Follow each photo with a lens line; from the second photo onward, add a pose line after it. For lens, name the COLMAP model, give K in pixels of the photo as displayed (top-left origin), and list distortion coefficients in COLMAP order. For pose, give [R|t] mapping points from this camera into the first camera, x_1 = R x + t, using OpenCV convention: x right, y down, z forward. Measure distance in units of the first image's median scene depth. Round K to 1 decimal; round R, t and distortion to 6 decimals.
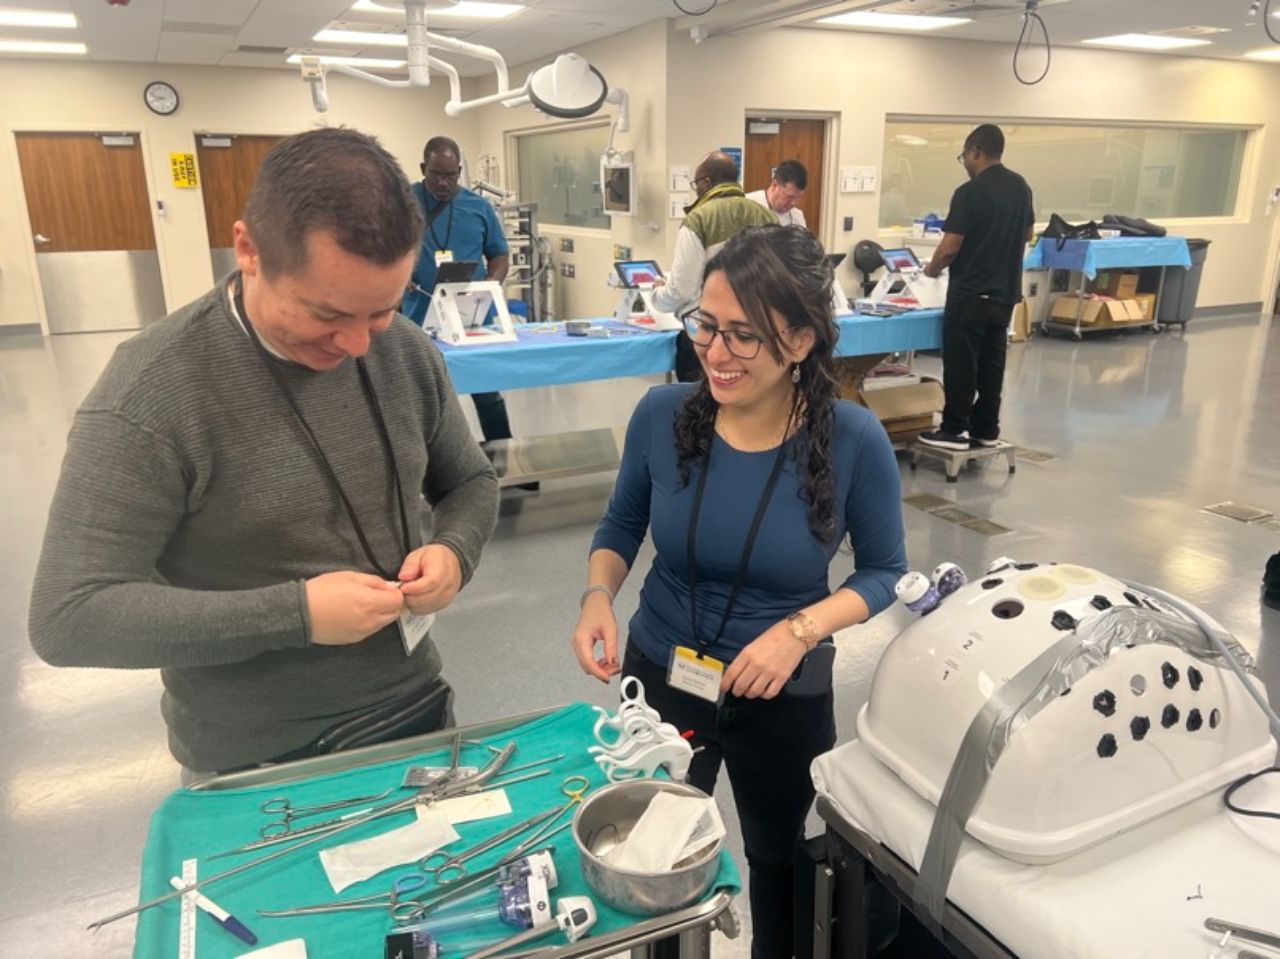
lens RADIAL K [[961.1, 0, 636.9], [0, 961.1, 482.7], [0, 0, 1]] dist [0.078178, -0.097395]
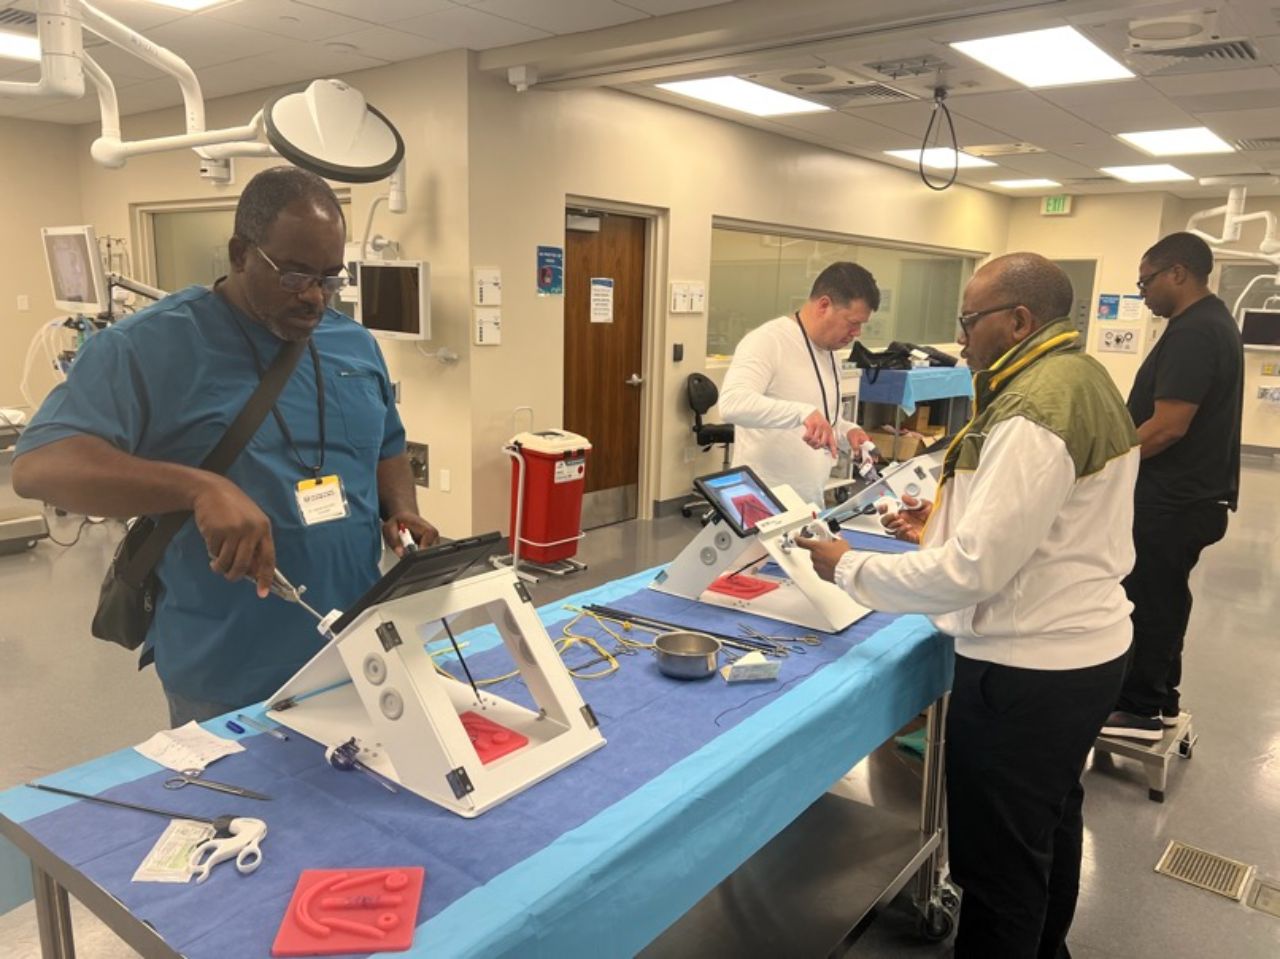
lens RADIAL K [[961.1, 0, 636.9], [0, 961.1, 482.7], [0, 0, 1]] dist [0.078178, -0.097395]
pose [[0.903908, -0.051105, 0.424663, -0.143625], [0.093280, 0.992492, -0.079112, -0.111813], [-0.417432, 0.111122, 0.901888, 0.351587]]
